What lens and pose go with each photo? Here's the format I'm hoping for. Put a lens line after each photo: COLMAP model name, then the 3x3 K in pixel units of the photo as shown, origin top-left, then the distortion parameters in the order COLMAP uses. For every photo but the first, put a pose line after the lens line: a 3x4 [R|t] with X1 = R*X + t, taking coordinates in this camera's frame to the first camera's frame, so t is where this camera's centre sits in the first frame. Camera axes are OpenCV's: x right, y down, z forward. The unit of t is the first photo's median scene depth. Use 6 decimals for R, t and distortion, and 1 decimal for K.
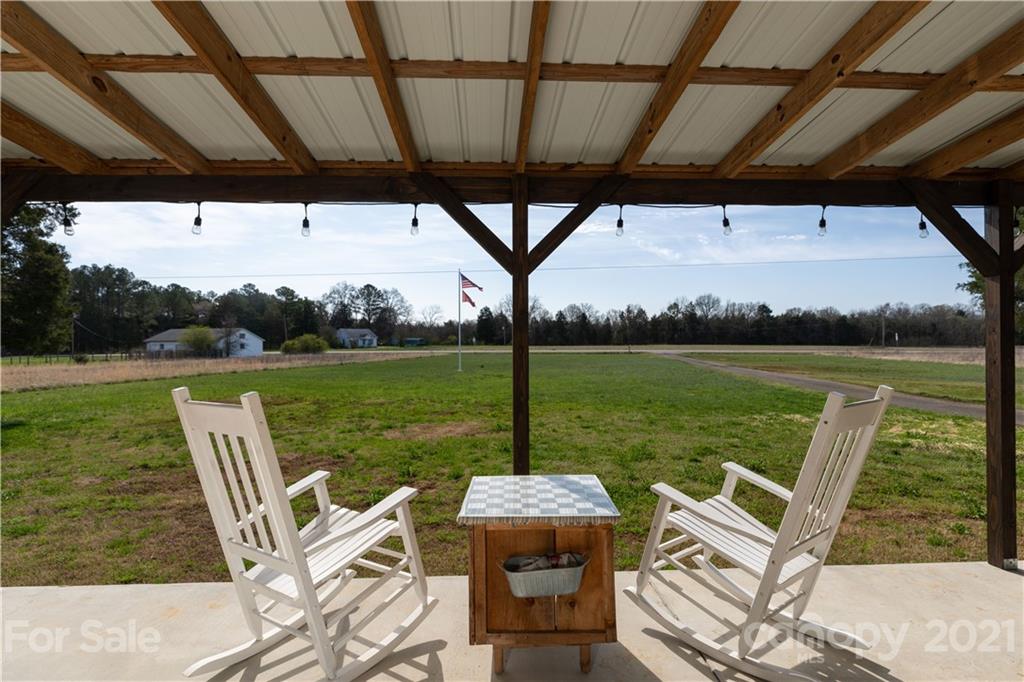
lens RADIAL K [[501.7, 0, 510.5], [0, 501.7, 340.0], [0, 0, 1]] dist [0.003791, 0.000541]
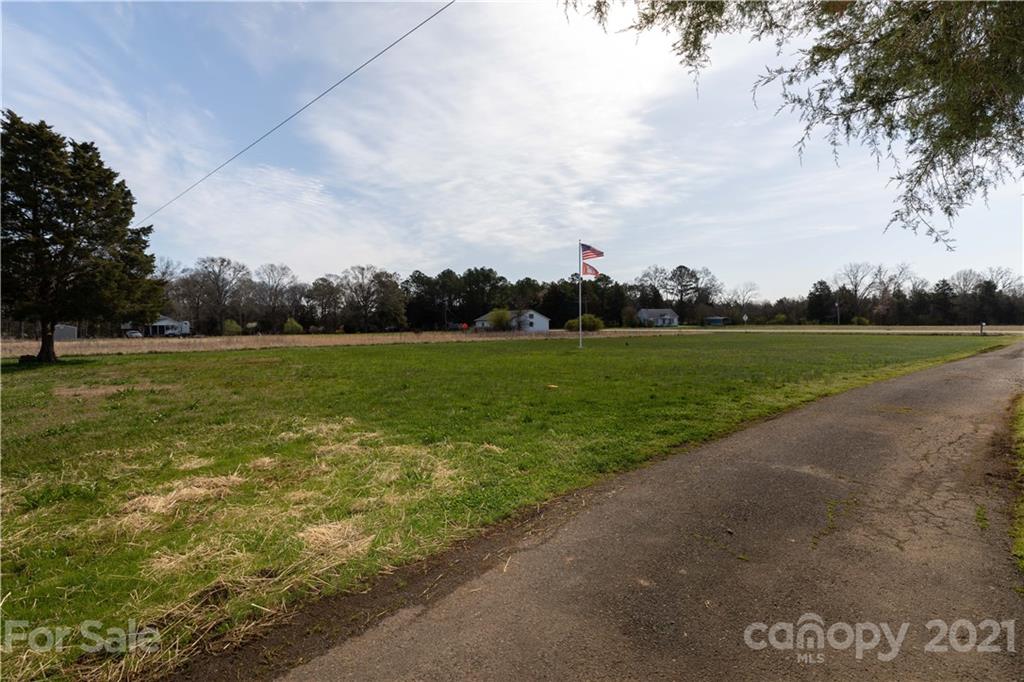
lens RADIAL K [[450.1, 0, 512.9], [0, 450.1, 340.8], [0, 0, 1]] dist [-0.002273, -0.000352]
pose [[0.742090, 0.026601, -0.669772, 0.107709], [0.003568, 0.999041, 0.043632, 0.002661], [0.670291, -0.034769, 0.741284, 0.091544]]
